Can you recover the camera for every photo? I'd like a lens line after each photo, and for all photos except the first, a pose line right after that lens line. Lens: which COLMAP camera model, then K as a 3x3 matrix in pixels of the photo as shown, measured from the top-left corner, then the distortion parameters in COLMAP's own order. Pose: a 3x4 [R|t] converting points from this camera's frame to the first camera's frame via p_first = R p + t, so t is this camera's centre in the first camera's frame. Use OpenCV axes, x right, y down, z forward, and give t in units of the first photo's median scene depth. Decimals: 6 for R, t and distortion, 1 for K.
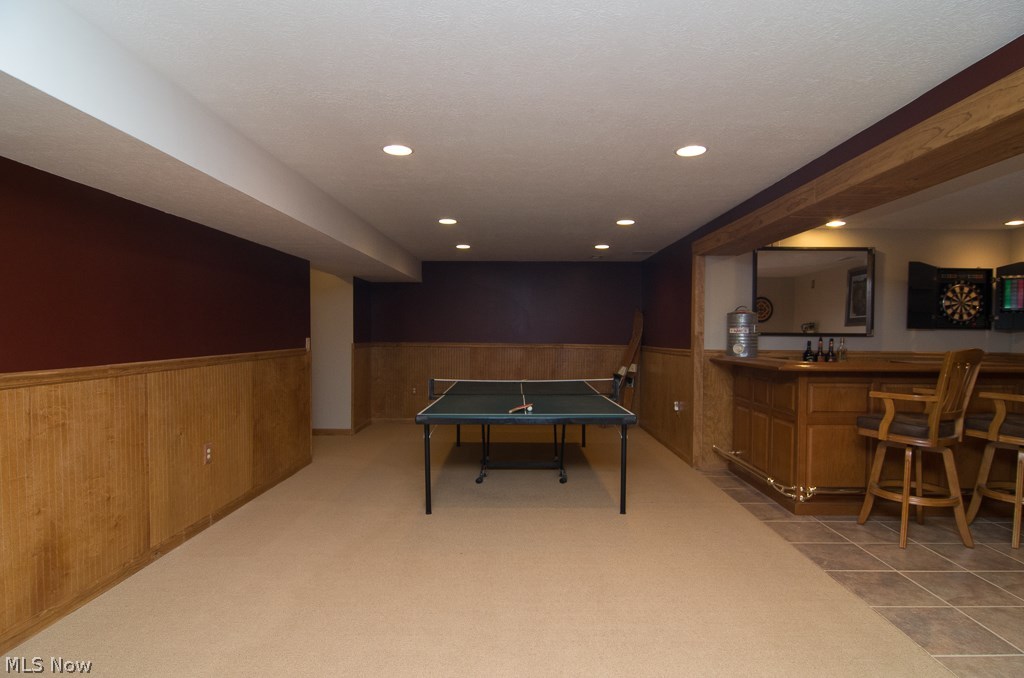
lens RADIAL K [[557.7, 0, 509.8], [0, 557.7, 342.9], [0, 0, 1]] dist [-0.001424, -0.011330]
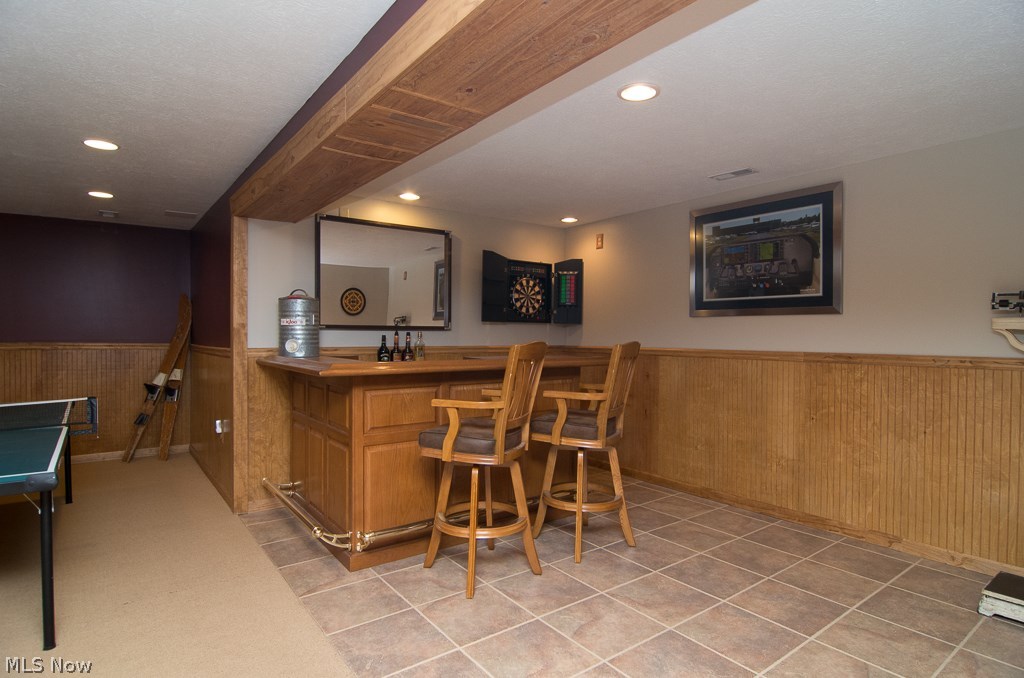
lens RADIAL K [[557.7, 0, 509.8], [0, 557.7, 342.9], [0, 0, 1]] dist [-0.001424, -0.011330]
pose [[0.797928, -0.012770, 0.602618, 0.193841], [0.010230, 0.999918, 0.007644, 0.003655], [-0.602666, 0.000065, 0.797993, 0.231420]]
